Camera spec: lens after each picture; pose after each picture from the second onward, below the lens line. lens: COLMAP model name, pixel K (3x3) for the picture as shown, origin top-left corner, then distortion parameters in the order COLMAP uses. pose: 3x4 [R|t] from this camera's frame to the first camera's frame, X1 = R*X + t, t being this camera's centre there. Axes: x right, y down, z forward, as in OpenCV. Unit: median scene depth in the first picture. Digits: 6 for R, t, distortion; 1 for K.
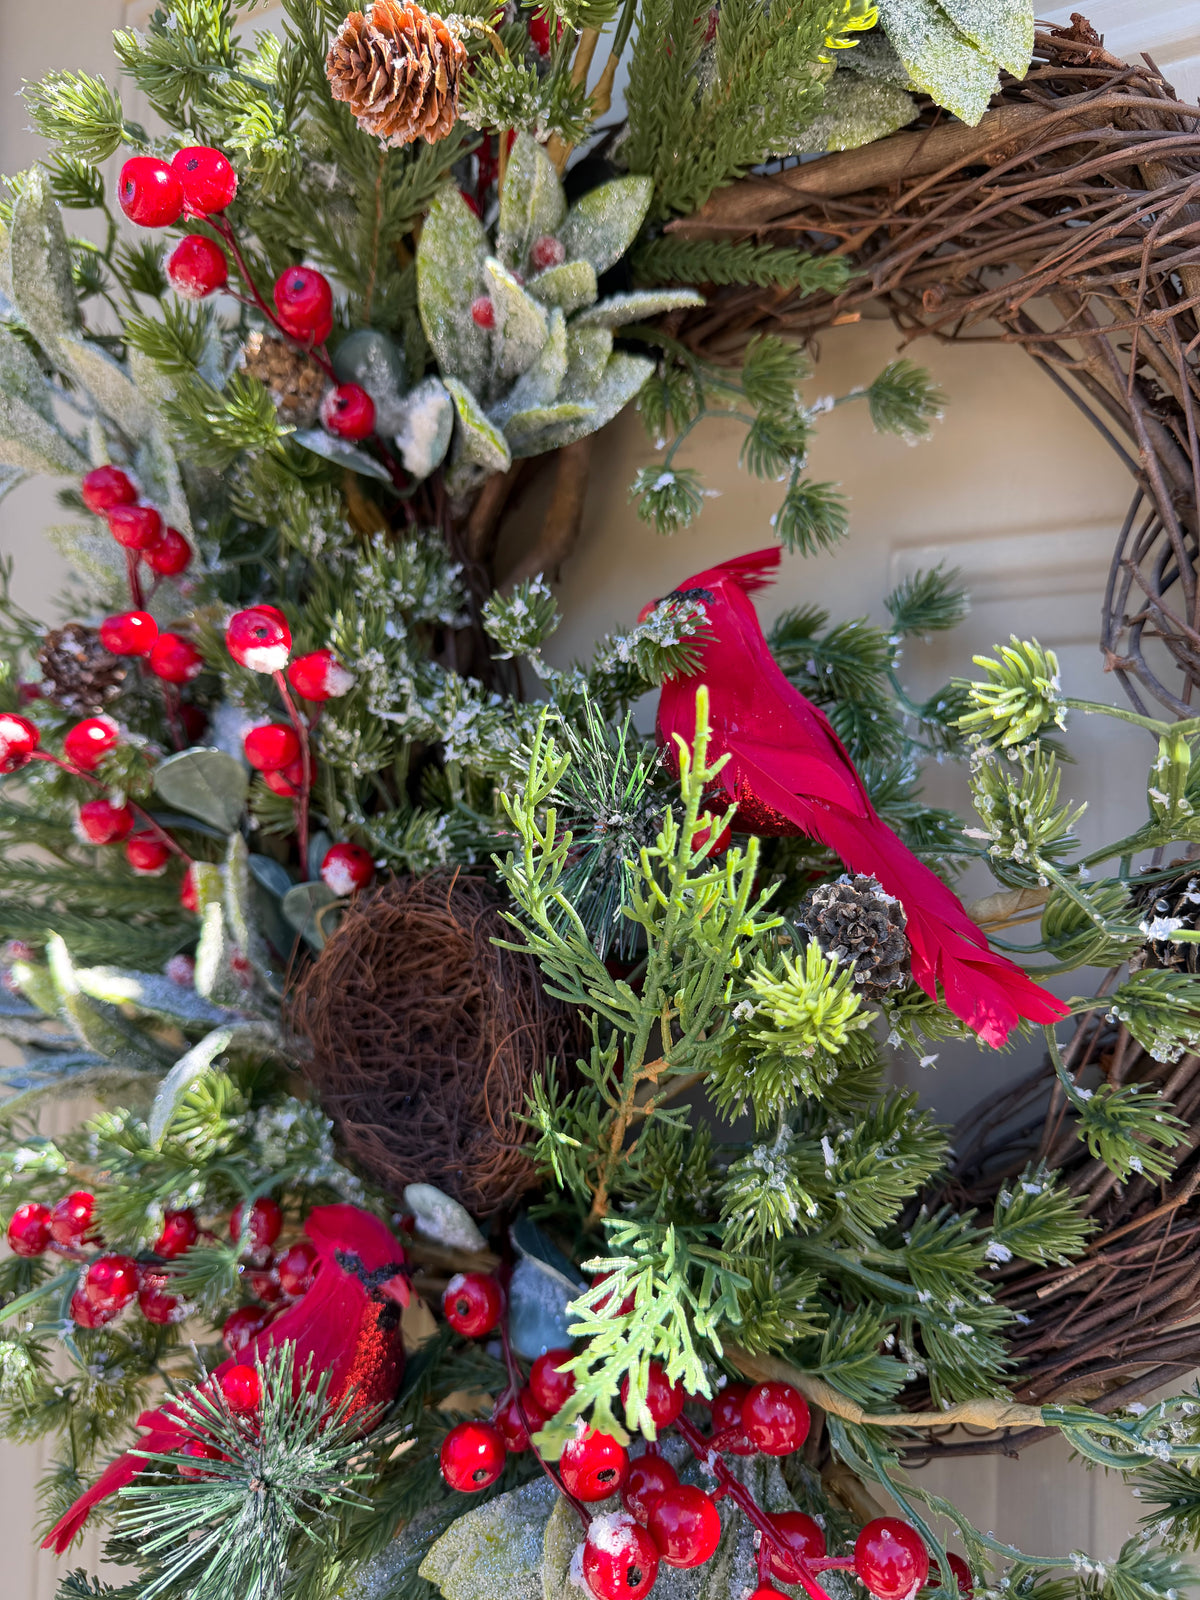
lens RADIAL K [[1158.4, 0, 612.9], [0, 1158.4, 807.2], [0, 0, 1]] dist [0.002542, -0.023309]
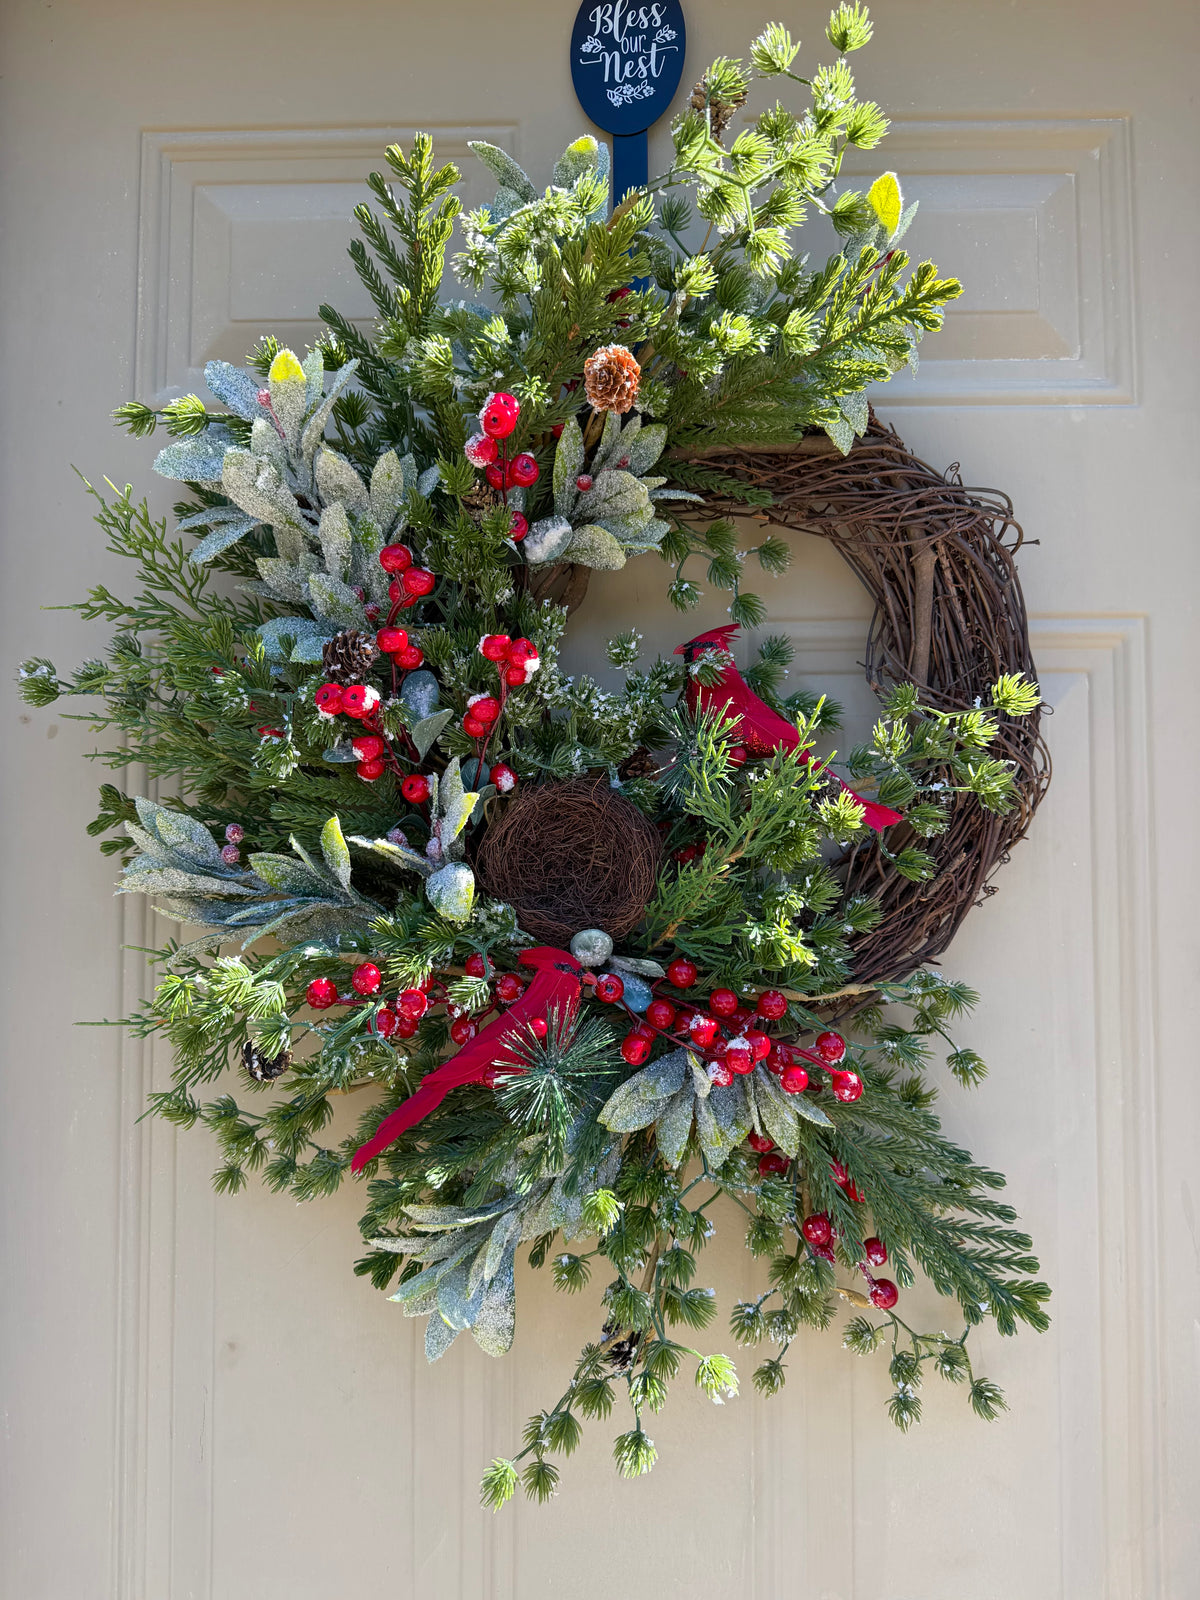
lens RADIAL K [[1124.2, 0, 600.0], [0, 1124.2, 800.0], [0, 0, 1]] dist [0.122077, -0.216408]
pose [[0.884925, -0.001822, 0.465729, -1.019320], [-0.006778, 0.999836, 0.016789, 0.064489], [-0.465683, -0.018014, 0.884768, -0.703675]]
